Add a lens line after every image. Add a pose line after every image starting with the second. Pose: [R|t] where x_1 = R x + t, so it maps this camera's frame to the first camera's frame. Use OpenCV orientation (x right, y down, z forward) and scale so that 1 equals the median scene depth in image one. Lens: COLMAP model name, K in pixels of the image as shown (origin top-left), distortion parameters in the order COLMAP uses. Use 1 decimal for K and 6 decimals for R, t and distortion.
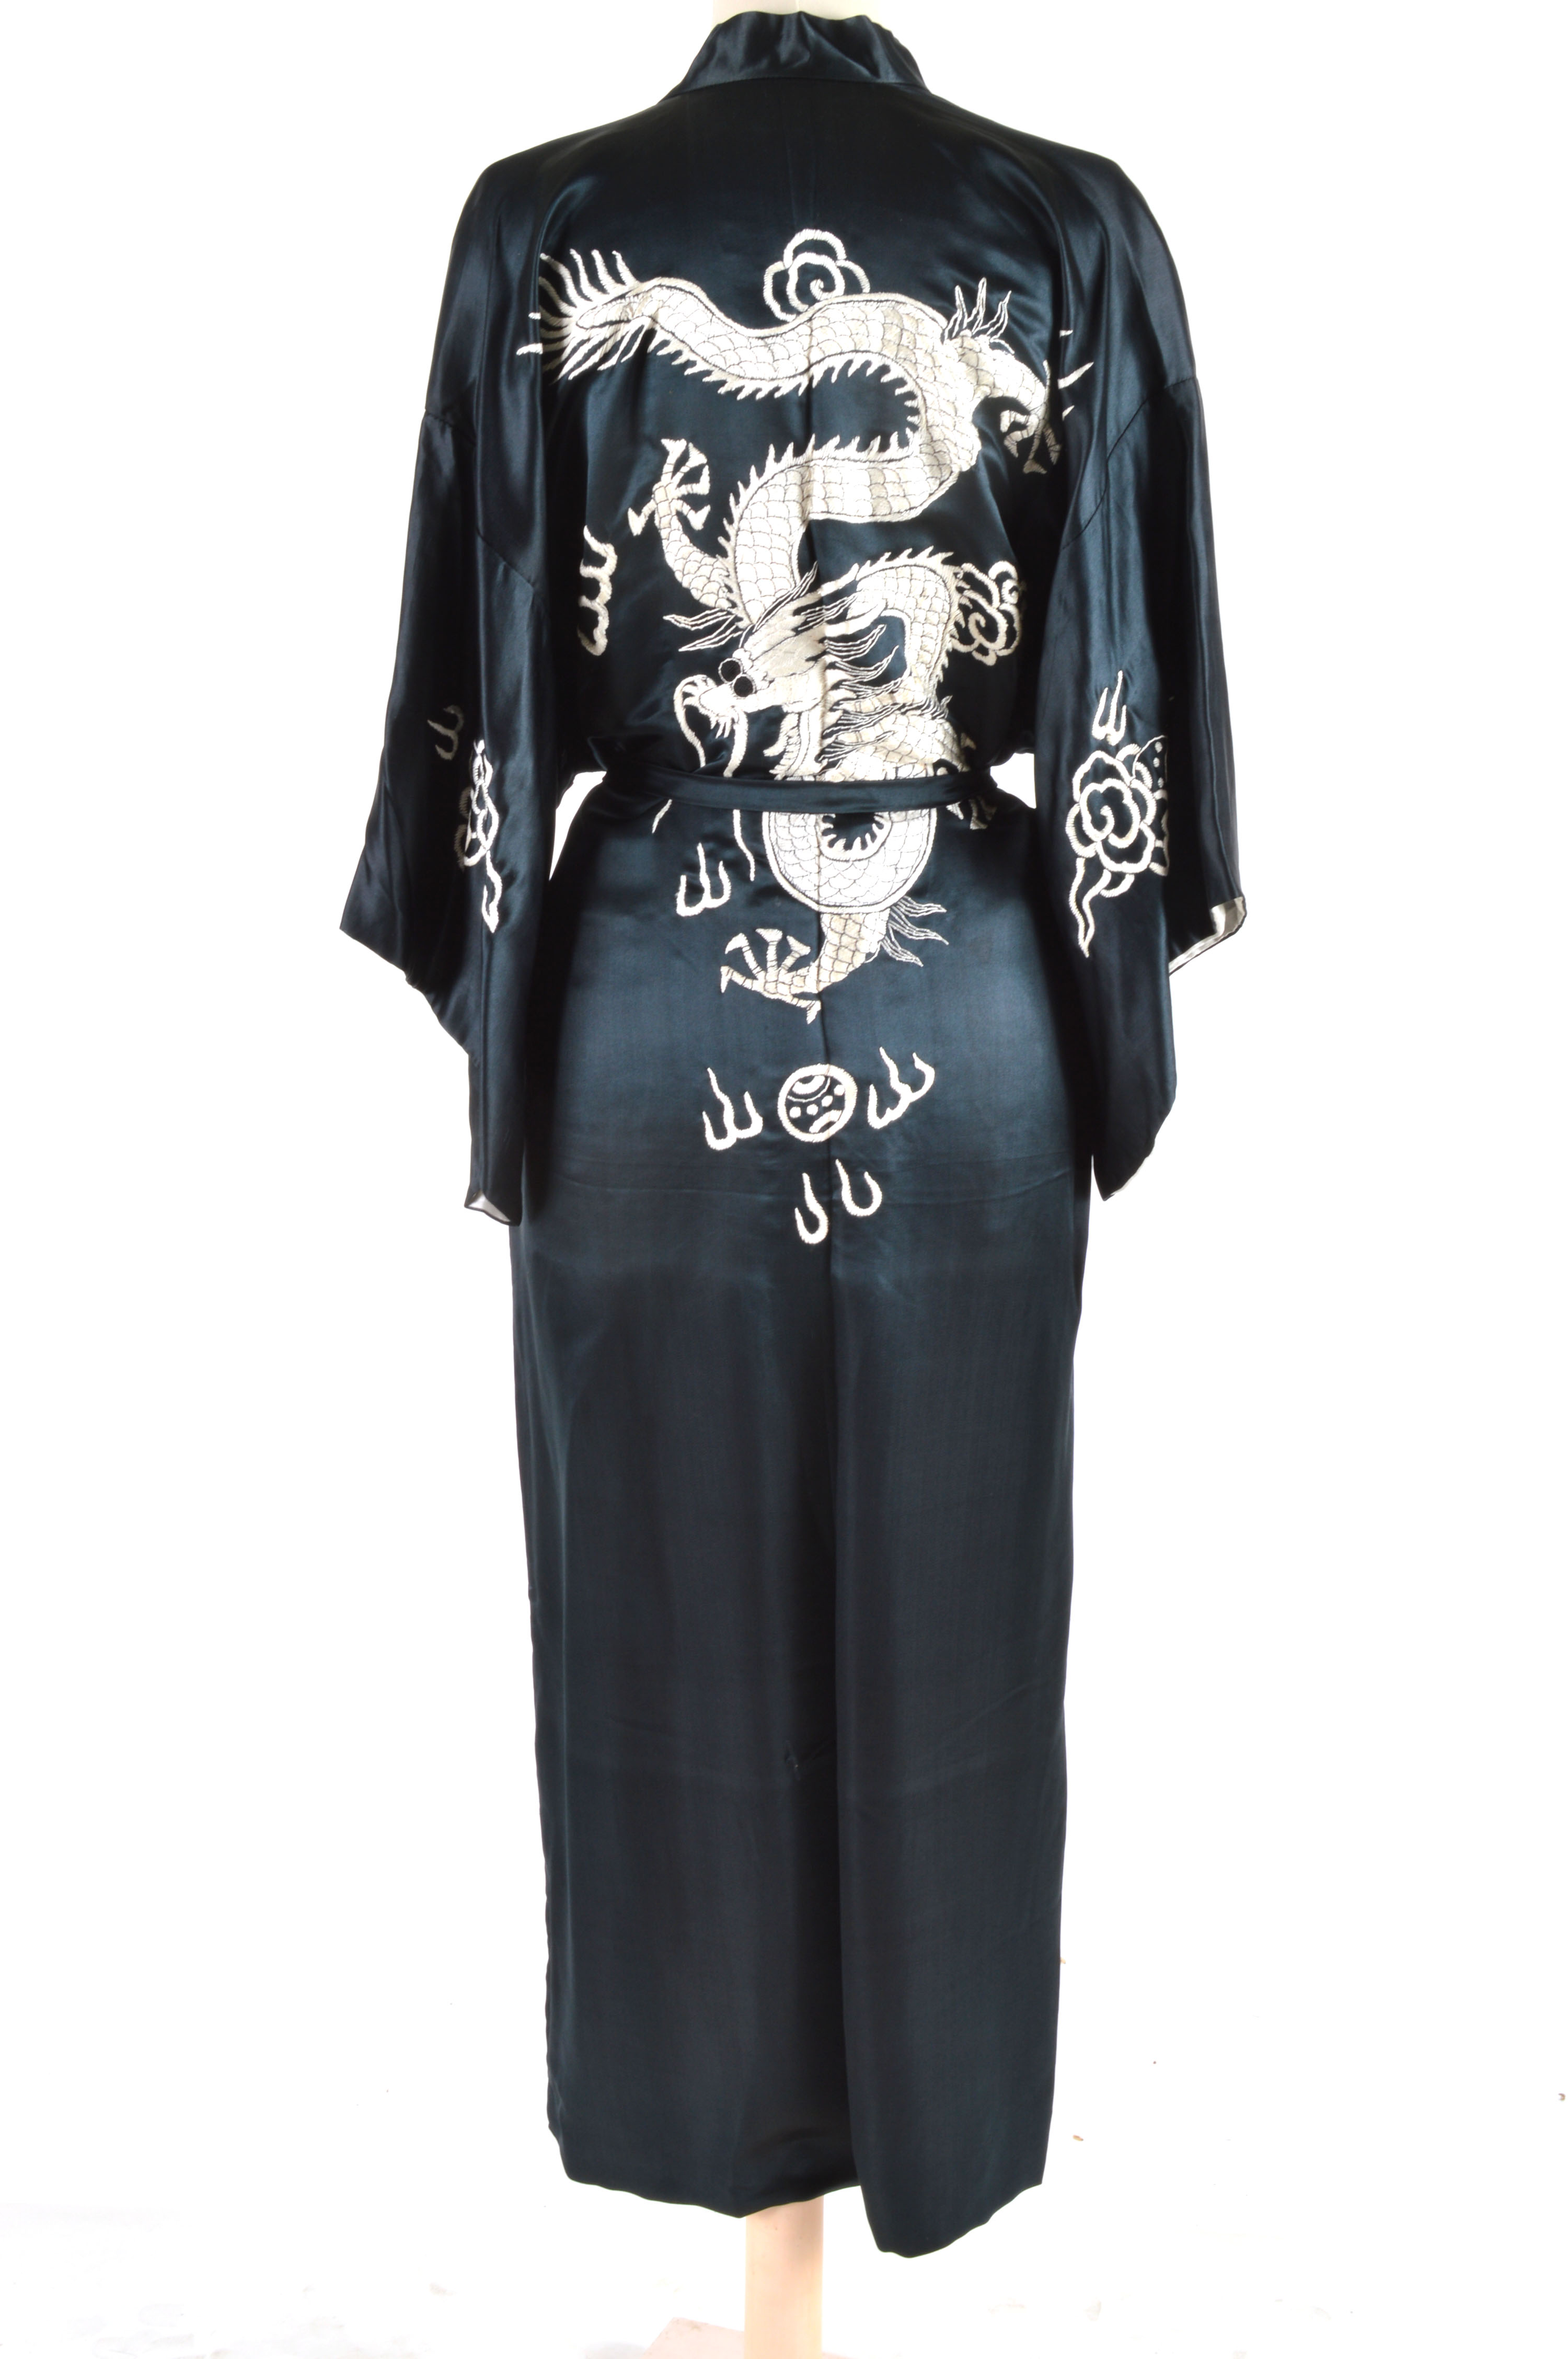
lens RADIAL K [[3052.7, 0, 783.4], [0, 3052.7, 1176.2], [0, 0, 1]] dist [-0.025356, 0.000000]
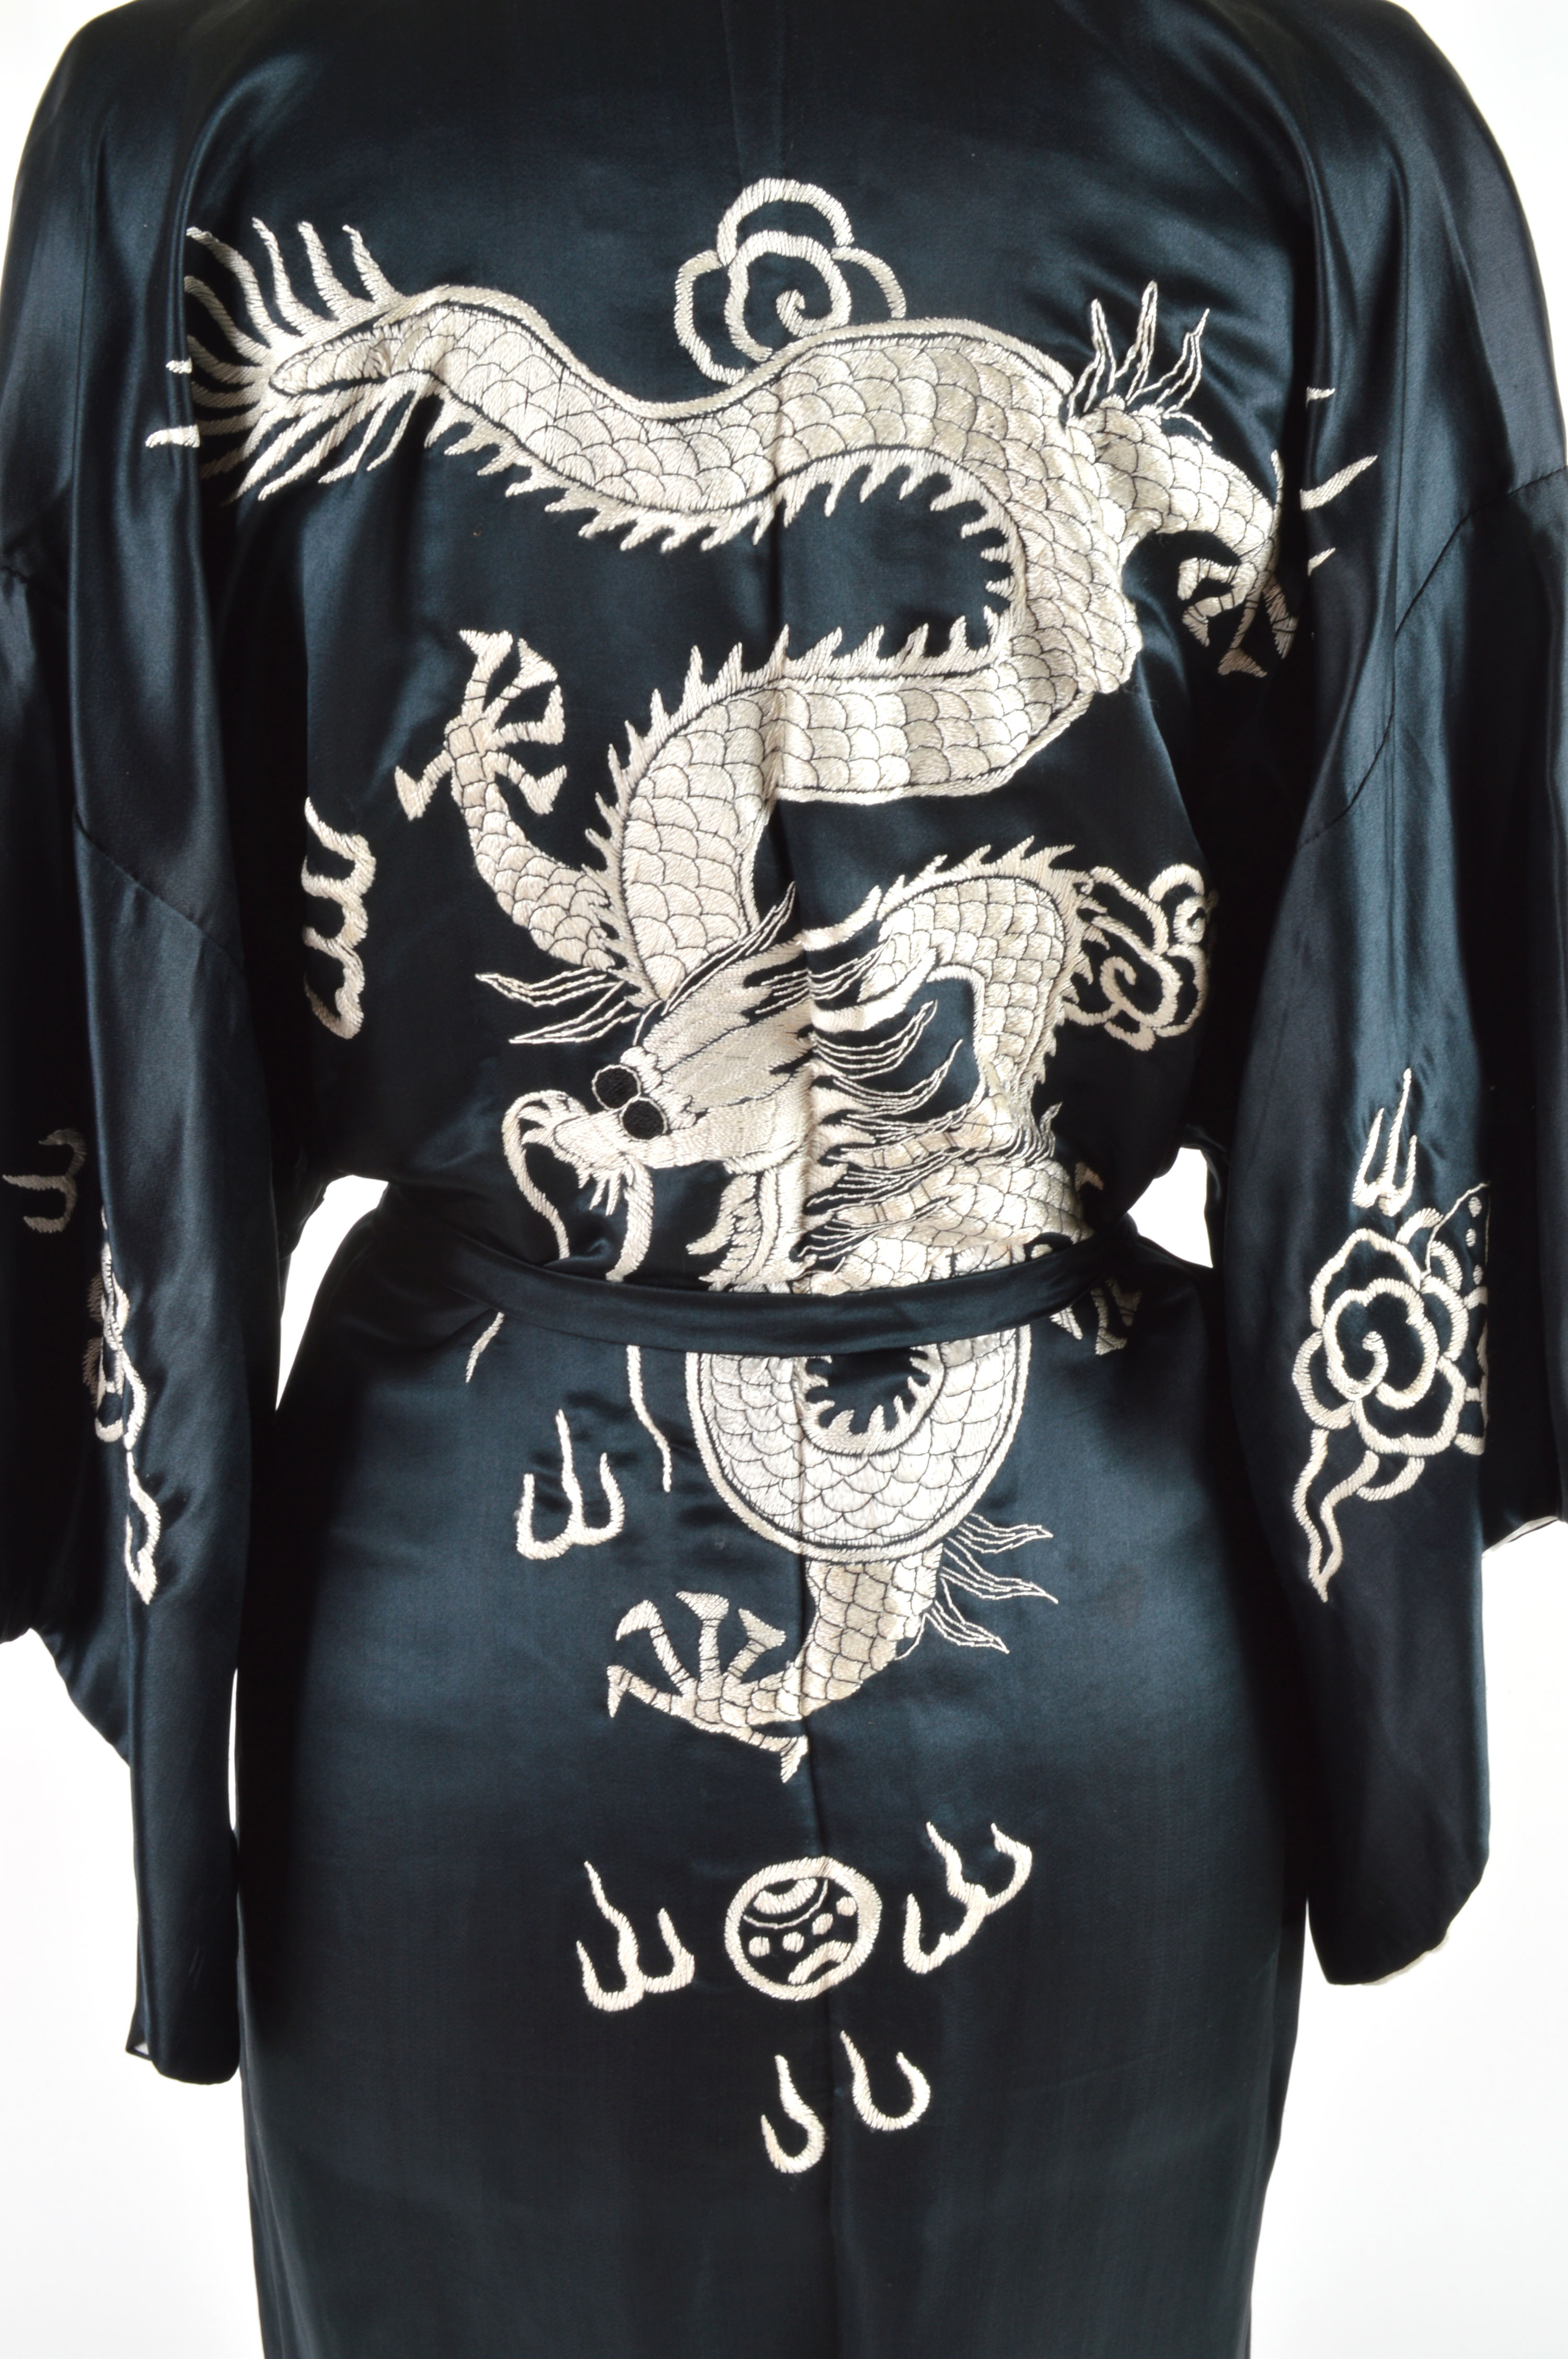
lens RADIAL K [[3139.1, 0, 787.2], [0, 3139.1, 1185.3], [0, 0, 1]] dist [-0.027520, 0.000000]
pose [[0.999449, -0.014516, 0.029861, -0.005245], [0.012118, 0.996802, 0.078989, -0.189297], [-0.030912, -0.078583, 0.996428, 0.499506]]
